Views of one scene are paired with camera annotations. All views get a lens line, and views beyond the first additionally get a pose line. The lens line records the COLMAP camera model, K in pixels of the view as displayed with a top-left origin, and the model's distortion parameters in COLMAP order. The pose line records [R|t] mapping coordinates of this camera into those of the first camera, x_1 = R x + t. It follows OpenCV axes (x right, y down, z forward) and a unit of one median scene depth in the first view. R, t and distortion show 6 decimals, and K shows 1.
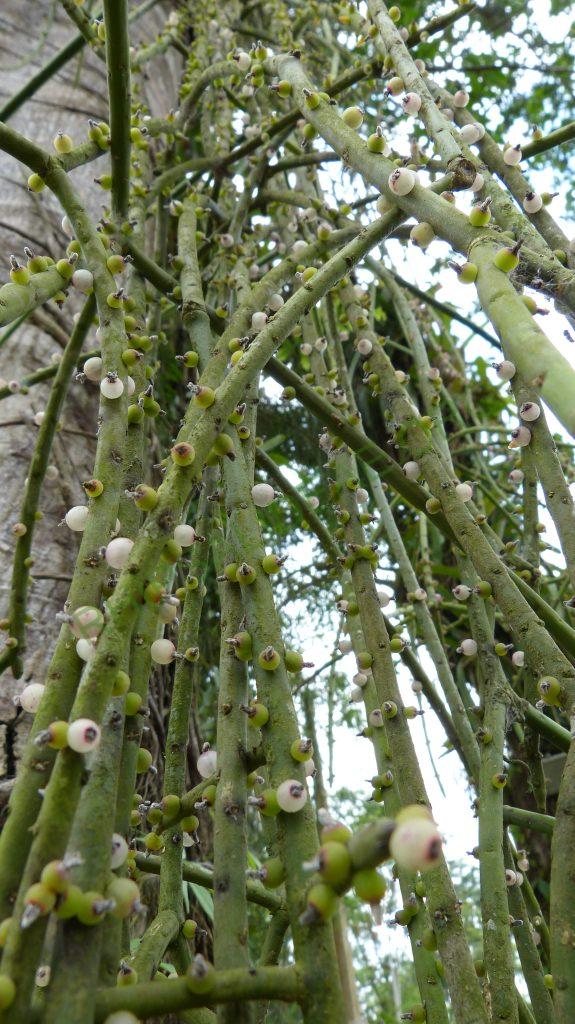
lens RADIAL K [[694.3, 0, 287.5], [0, 694.3, 512.0], [0, 0, 1]] dist [-0.008030, -0.001802]
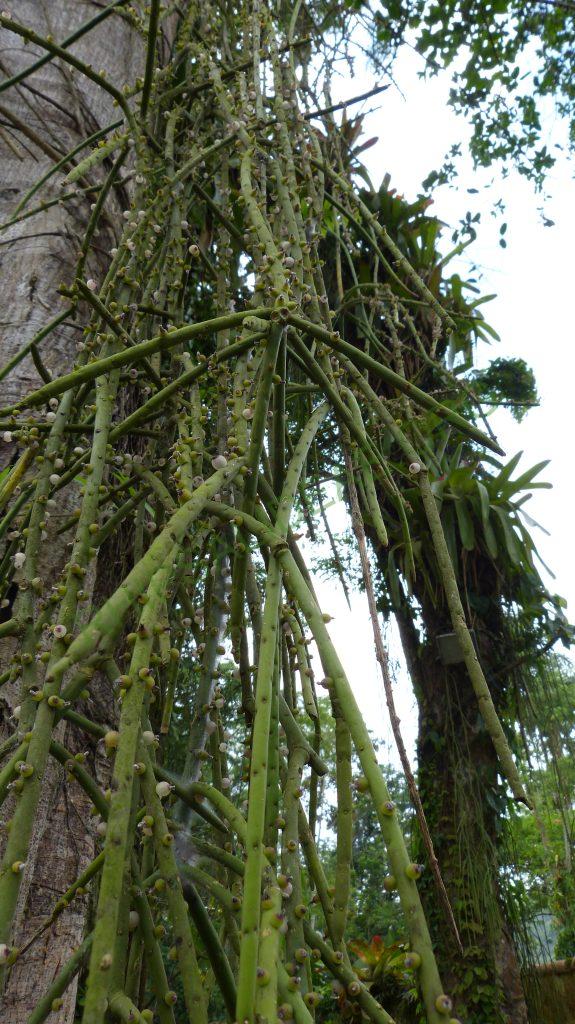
lens RADIAL K [[736.7, 0, 287.5], [0, 736.7, 512.0], [0, 0, 1]] dist [-0.007149, 0.000555]
pose [[0.993045, 0.109857, 0.042342, 0.109932], [-0.113636, 0.988409, 0.100669, 0.223304], [-0.030792, -0.104781, 0.994019, -0.620942]]
